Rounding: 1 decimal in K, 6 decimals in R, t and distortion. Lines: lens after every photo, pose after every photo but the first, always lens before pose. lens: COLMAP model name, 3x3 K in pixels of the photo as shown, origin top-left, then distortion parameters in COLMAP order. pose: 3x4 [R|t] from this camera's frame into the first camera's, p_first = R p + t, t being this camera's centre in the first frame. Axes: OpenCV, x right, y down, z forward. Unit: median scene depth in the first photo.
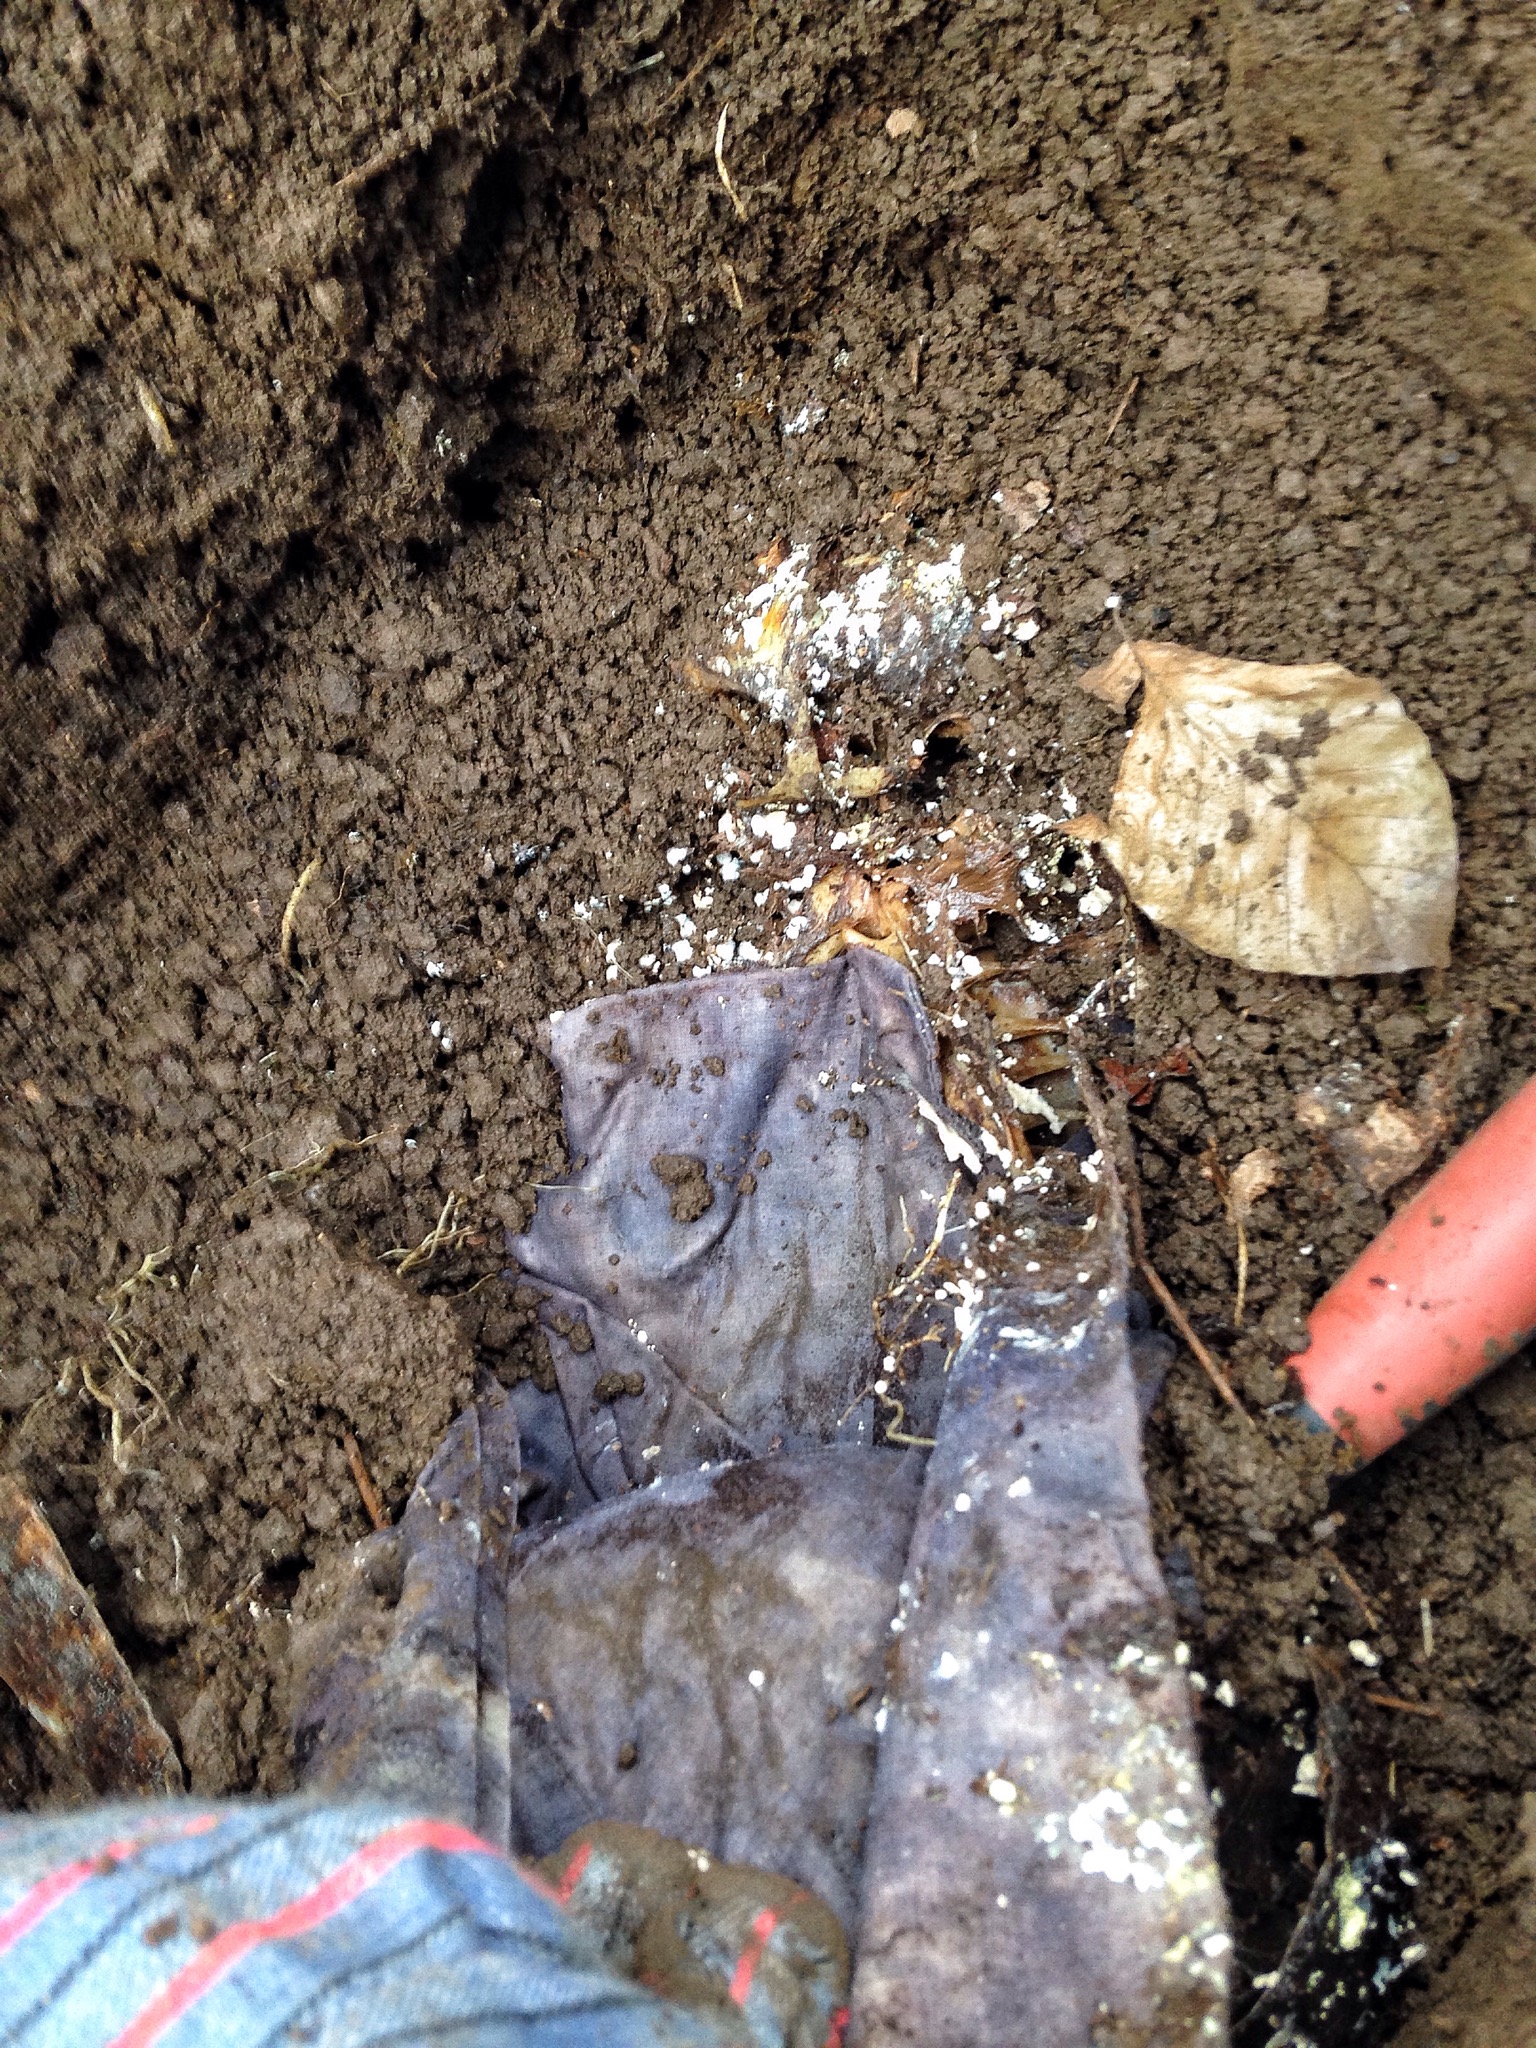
lens RADIAL K [[1994.2, 0, 774.7], [0, 1994.2, 1019.5], [0, 0, 1]] dist [-0.011034, 0.000000]
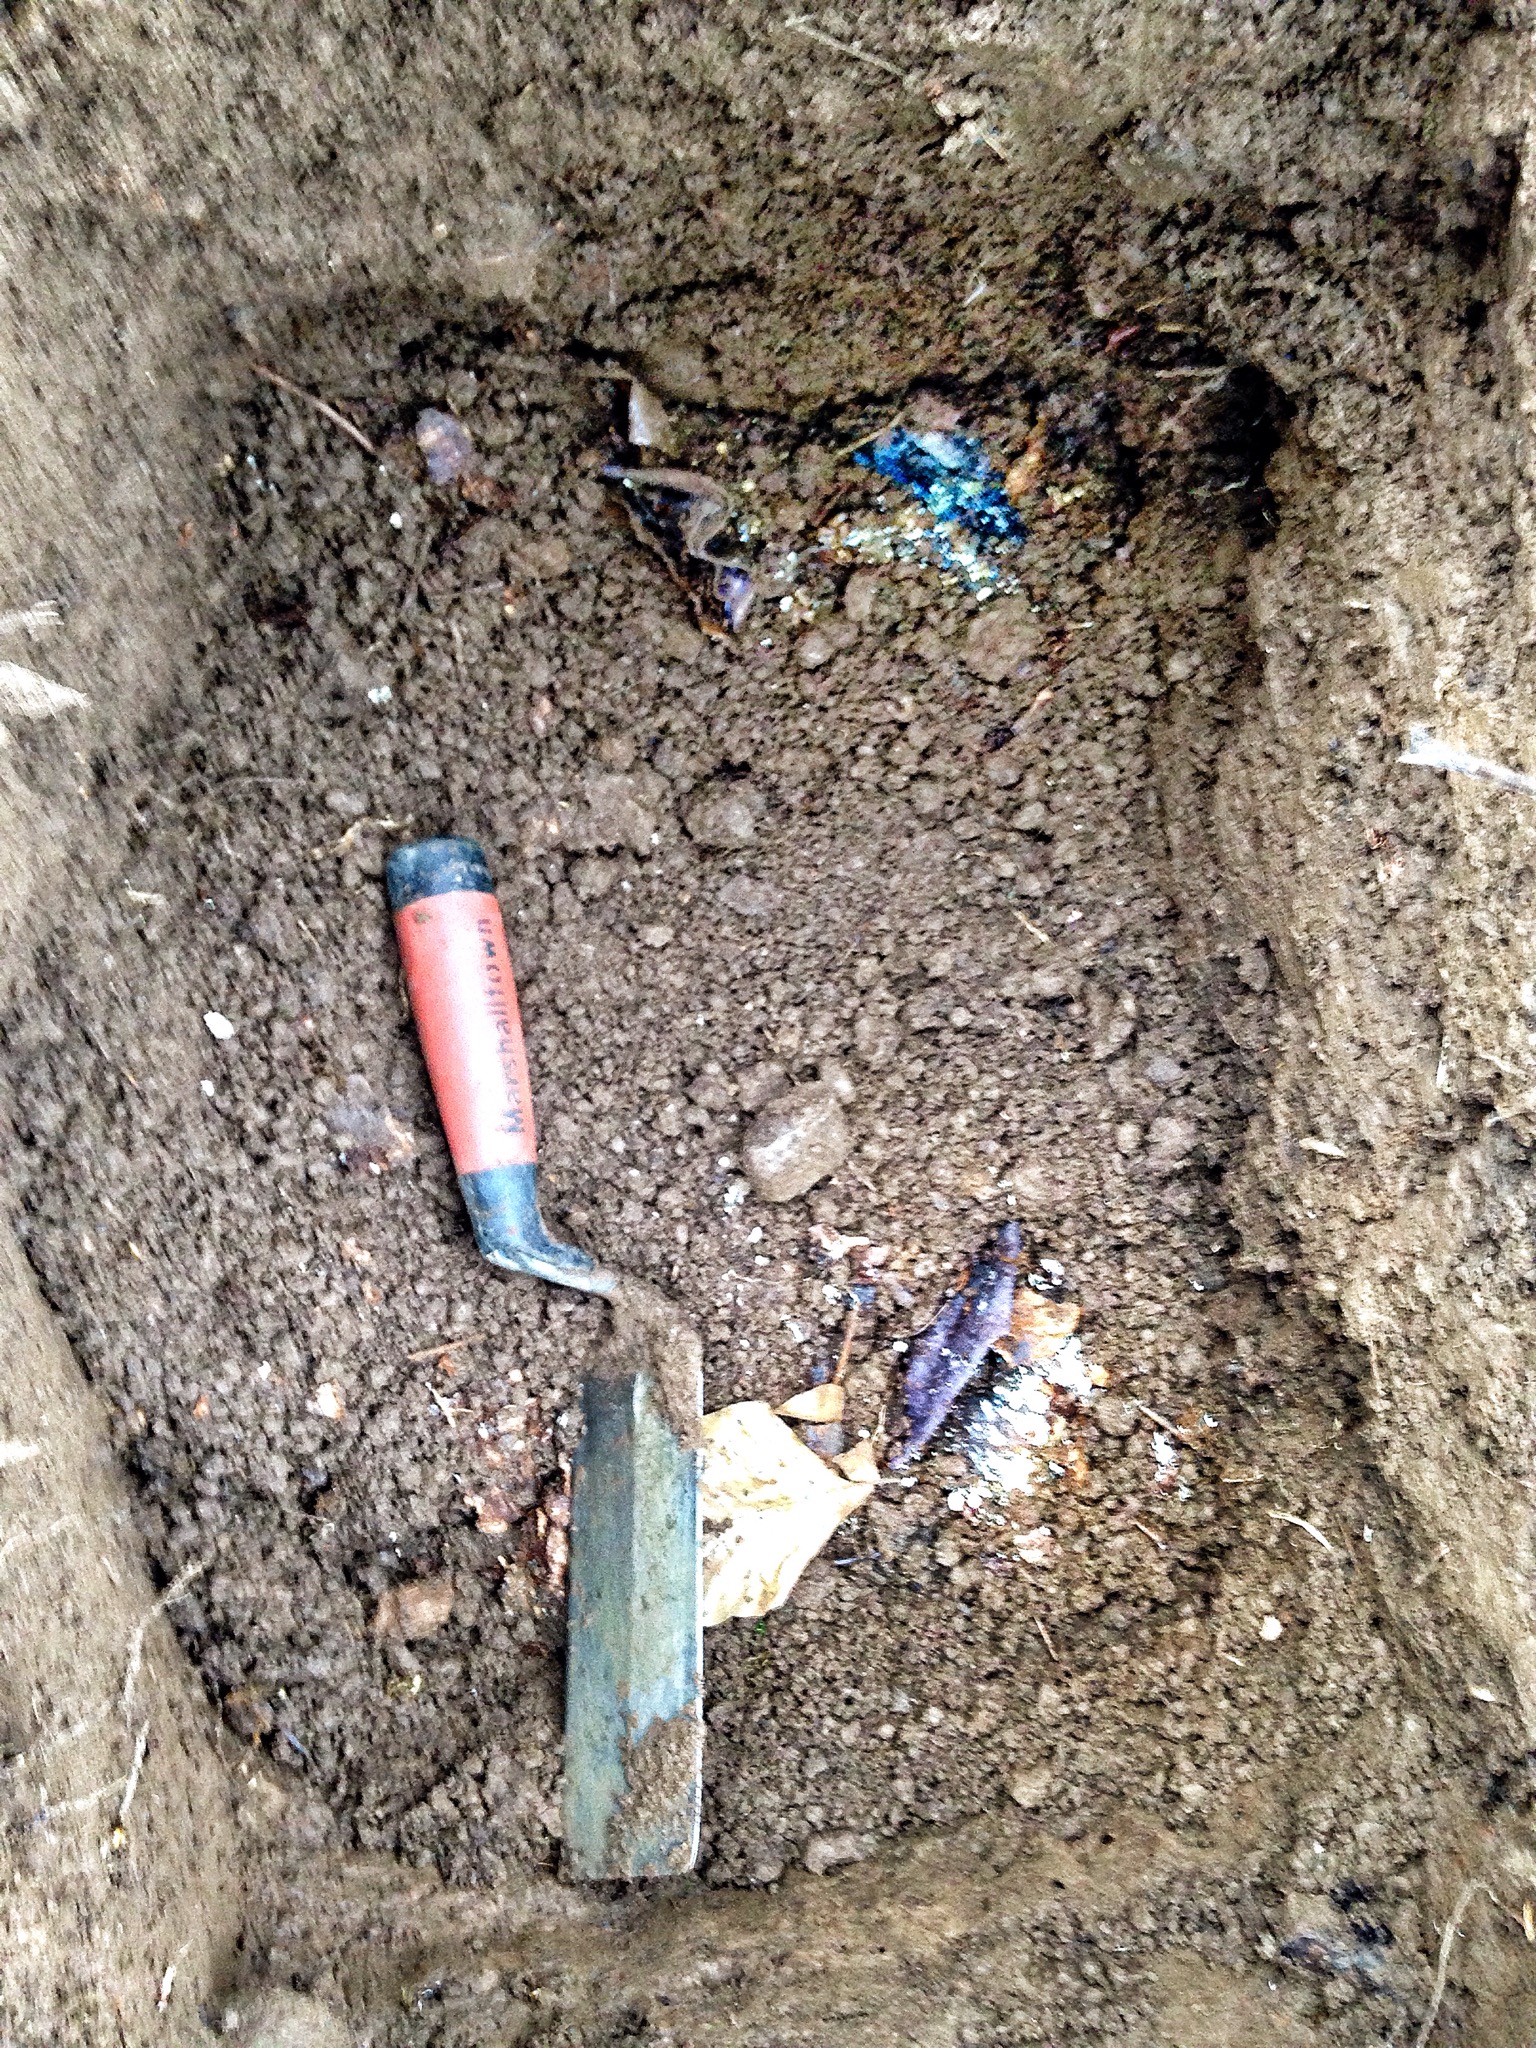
lens RADIAL K [[1994.2, 0, 768.9], [0, 1994.2, 1017.2], [0, 0, 1]] dist [-0.011034, 0.000000]
pose [[-0.489815, 0.860983, 0.137075, -0.333829], [-0.866160, -0.498476, 0.035895, 0.049345], [0.099234, -0.101147, 0.989910, -0.449002]]
